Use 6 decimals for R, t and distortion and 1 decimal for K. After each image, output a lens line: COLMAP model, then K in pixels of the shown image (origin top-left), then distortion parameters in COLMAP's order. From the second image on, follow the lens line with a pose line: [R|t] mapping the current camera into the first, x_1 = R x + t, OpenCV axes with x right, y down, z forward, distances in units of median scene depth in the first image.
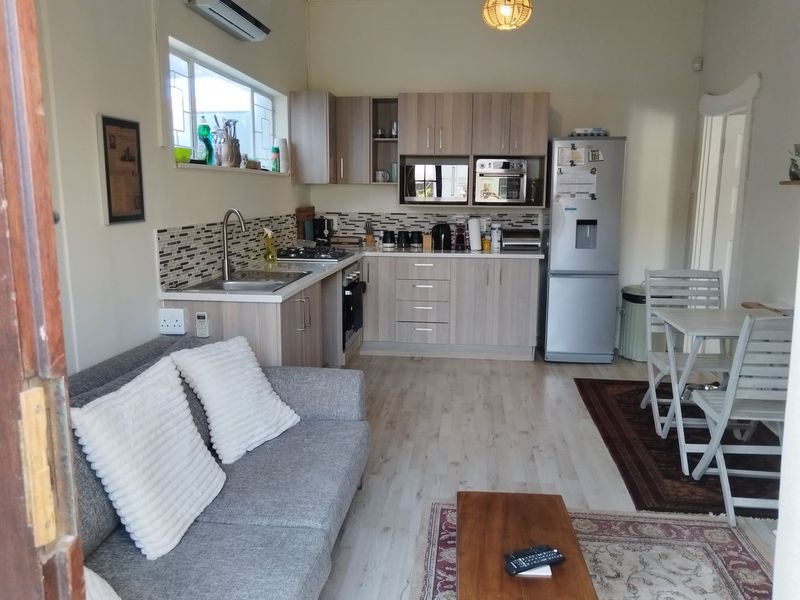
lens RADIAL K [[633.8, 0, 400.7], [0, 633.8, 297.1], [0, 0, 1]] dist [-0.003763, -0.014045]
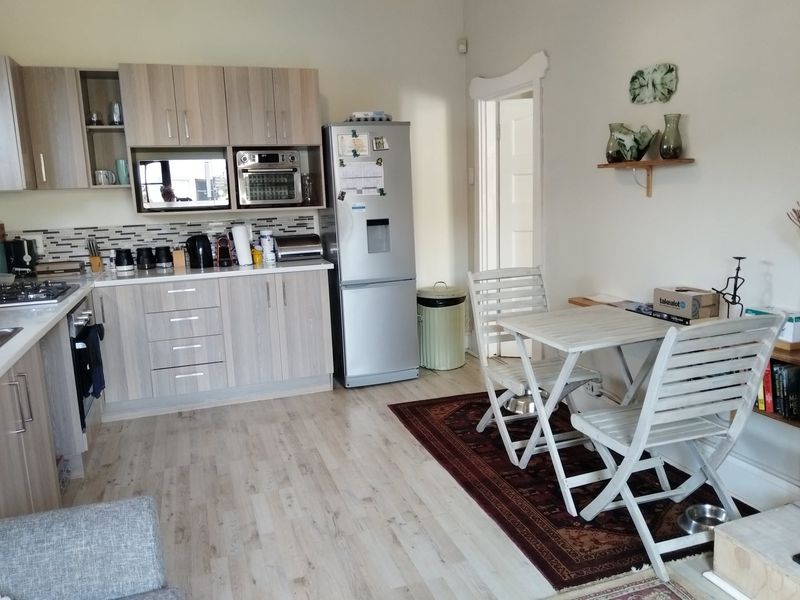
lens RADIAL K [[633.8, 0, 410.0], [0, 633.8, 294.4], [0, 0, 1]] dist [-0.003763, -0.014045]
pose [[0.899024, -0.111823, 0.423380, -0.040766], [0.113578, 0.993303, 0.021174, -0.032186], [-0.422913, 0.029051, 0.905705, 0.199248]]
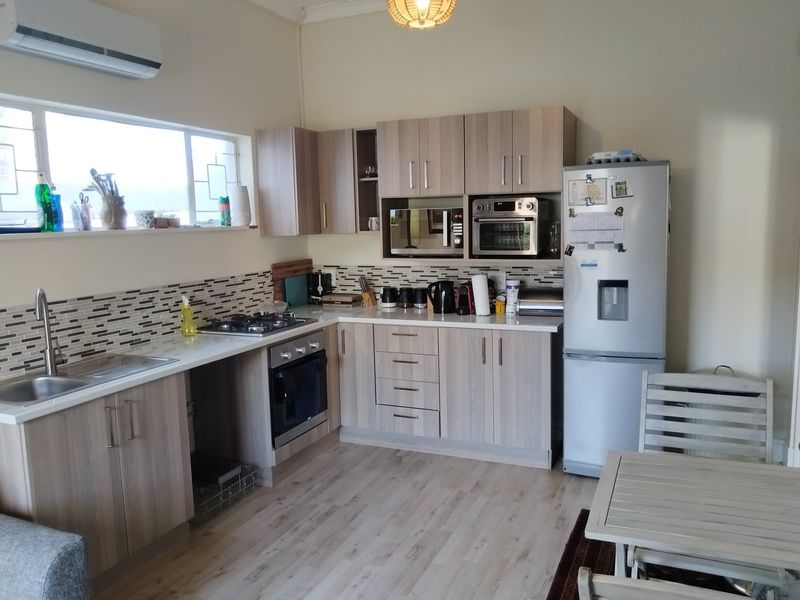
lens RADIAL K [[633.8, 0, 397.2], [0, 633.8, 295.5], [0, 0, 1]] dist [-0.003763, -0.014045]
pose [[0.952383, 0.004756, -0.304867, 0.271450], [-0.016440, 0.999225, -0.035767, -0.073227], [0.304460, 0.039076, 0.951723, 0.248559]]
